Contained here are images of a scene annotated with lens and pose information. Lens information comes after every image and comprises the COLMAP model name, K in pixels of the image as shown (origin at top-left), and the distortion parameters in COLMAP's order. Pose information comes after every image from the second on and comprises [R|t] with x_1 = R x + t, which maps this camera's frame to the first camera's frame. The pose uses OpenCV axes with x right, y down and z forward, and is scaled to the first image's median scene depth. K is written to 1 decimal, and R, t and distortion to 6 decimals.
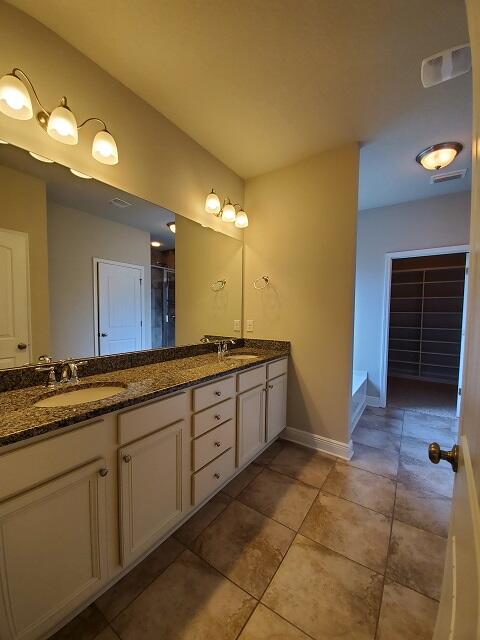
lens RADIAL K [[257.5, 0, 233.1], [0, 257.5, 320.7], [0, 0, 1]] dist [-0.020061, -0.002481]
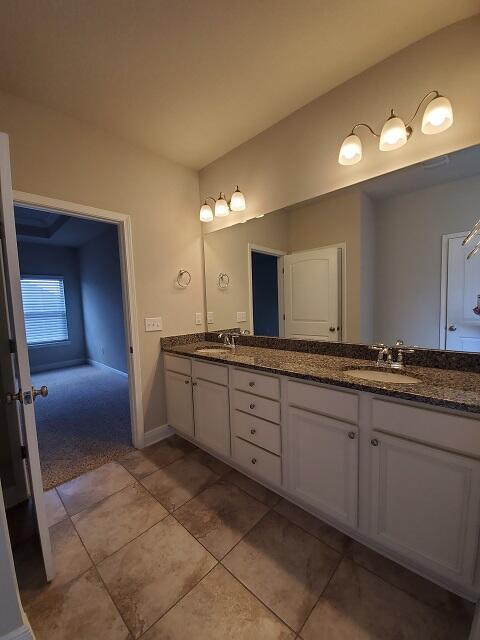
lens RADIAL K [[257.5, 0, 234.1], [0, 257.5, 324.1], [0, 0, 1]] dist [-0.020061, -0.002481]
pose [[-0.168214, 0.067416, -0.983443, 1.125630], [-0.000100, 0.997657, 0.068407, -0.038778], [0.985751, 0.011605, -0.167813, 1.281866]]
